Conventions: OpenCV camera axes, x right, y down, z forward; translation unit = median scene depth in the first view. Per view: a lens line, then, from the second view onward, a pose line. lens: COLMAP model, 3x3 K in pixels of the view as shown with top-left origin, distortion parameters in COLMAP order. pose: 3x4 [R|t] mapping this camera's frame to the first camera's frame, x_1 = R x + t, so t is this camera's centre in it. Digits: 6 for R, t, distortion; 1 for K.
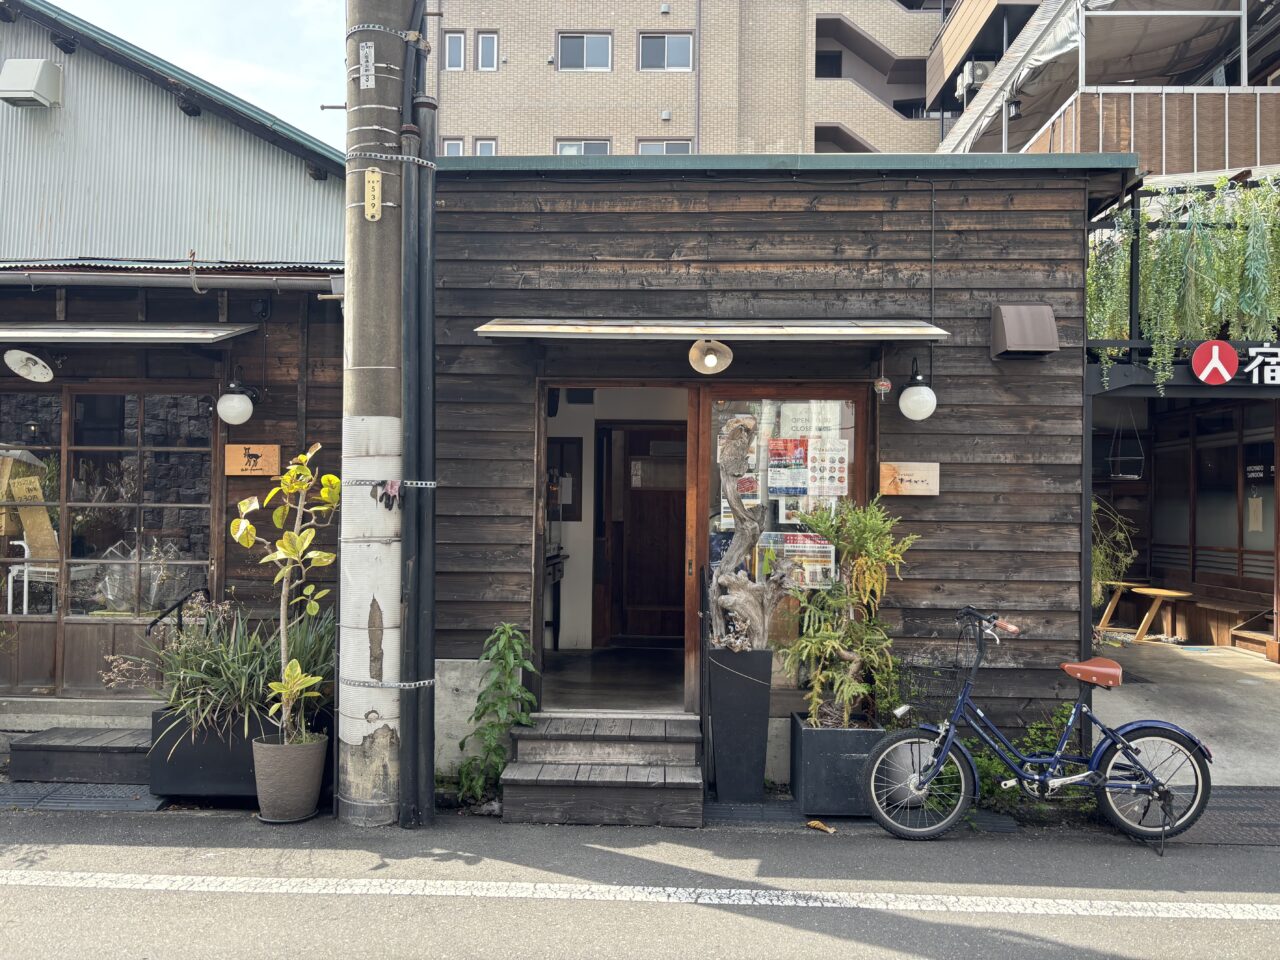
lens RADIAL K [[968.8, 0, 642.0], [0, 968.8, 481.6], [0, 0, 1]] dist [0.035641, -0.037526]
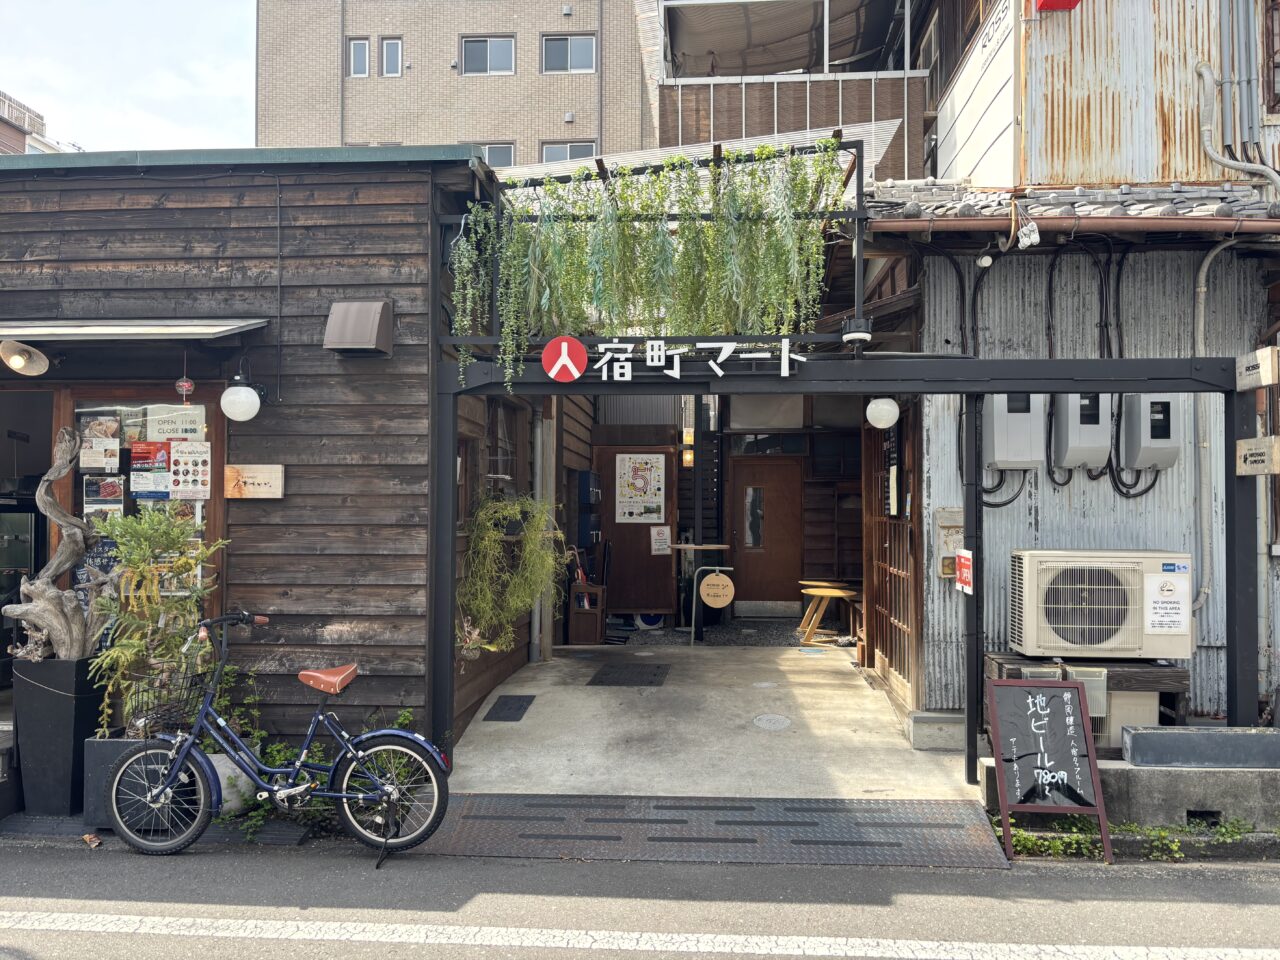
lens RADIAL K [[968.8, 0, 643.6], [0, 968.8, 482.6], [0, 0, 1]] dist [0.035641, -0.037526]
pose [[0.999445, -0.010412, -0.031630, 0.694376], [0.010343, 0.999944, -0.002356, 0.004619], [0.031652, 0.002028, 0.999497, 0.036698]]
